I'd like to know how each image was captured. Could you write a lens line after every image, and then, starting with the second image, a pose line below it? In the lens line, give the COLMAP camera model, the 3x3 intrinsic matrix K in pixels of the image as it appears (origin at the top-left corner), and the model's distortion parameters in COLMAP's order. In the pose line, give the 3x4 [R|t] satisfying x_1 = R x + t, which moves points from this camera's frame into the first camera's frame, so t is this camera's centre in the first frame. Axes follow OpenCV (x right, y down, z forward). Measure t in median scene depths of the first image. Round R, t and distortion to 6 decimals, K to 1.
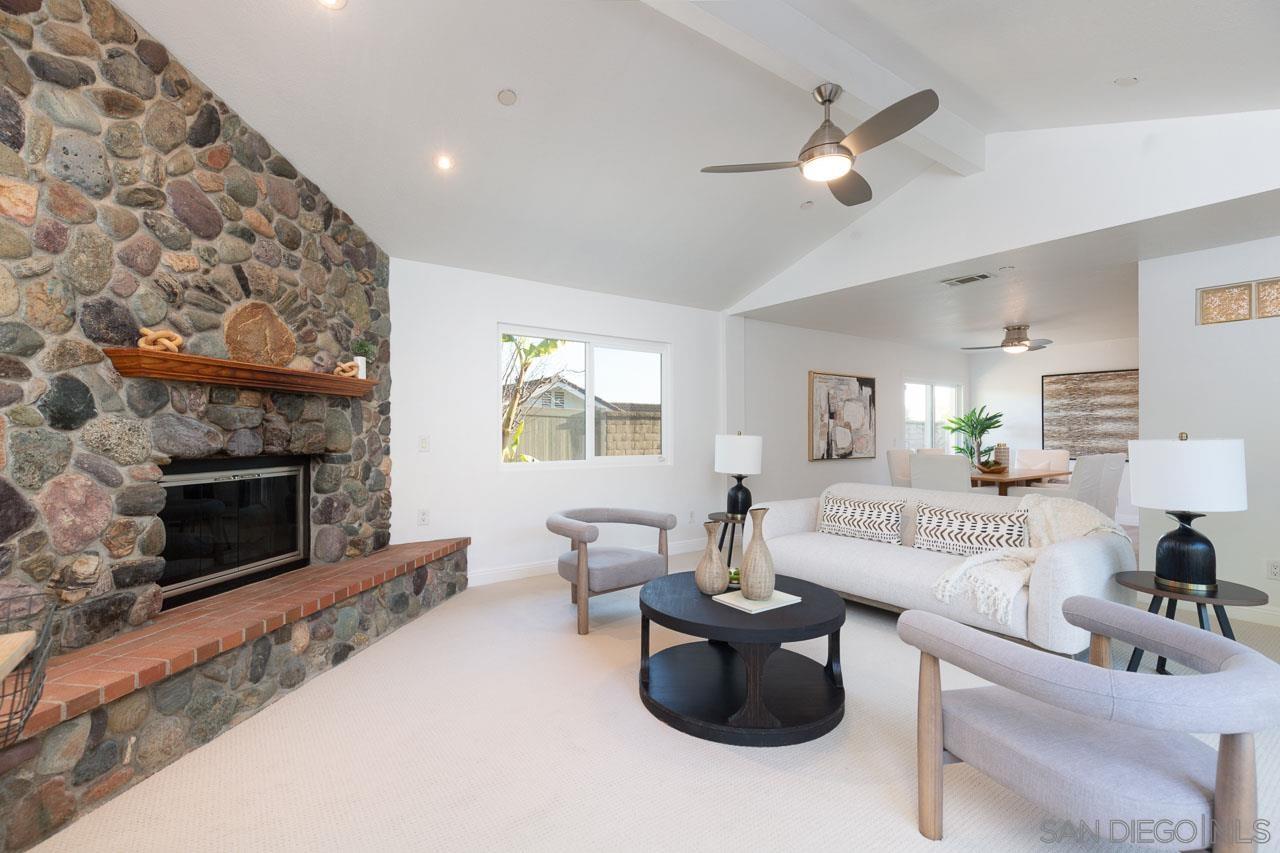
lens RADIAL K [[572.8, 0, 637.4], [0, 572.8, 428.1], [0, 0, 1]] dist [0.009660, -0.001085]
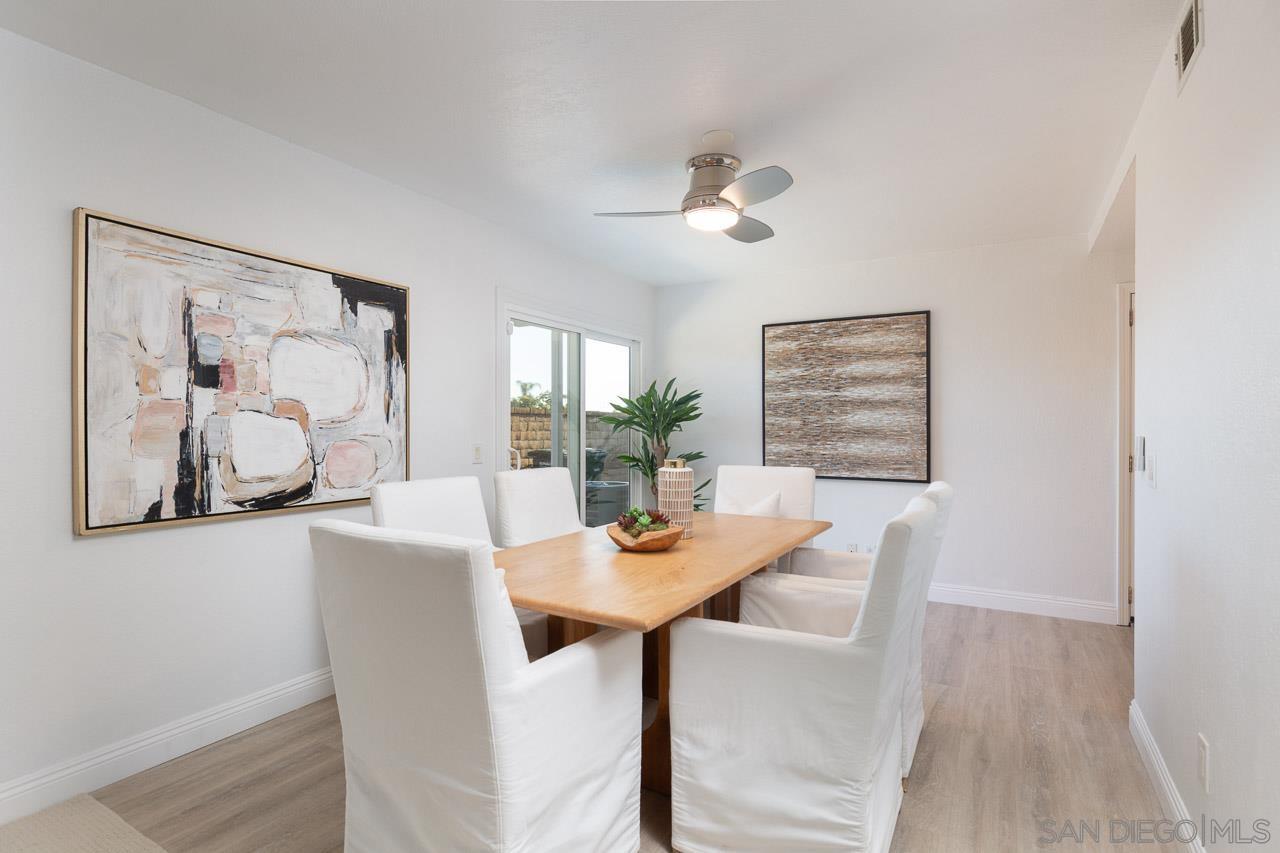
lens RADIAL K [[606.6, 0, 641.9], [0, 606.6, 427.6], [0, 0, 1]] dist [-0.015025, -0.000554]
pose [[0.911162, -0.001171, 0.412047, 0.405529], [-0.001968, 0.999972, 0.007194, 0.003242], [-0.412044, -0.007366, 0.911134, 0.586080]]
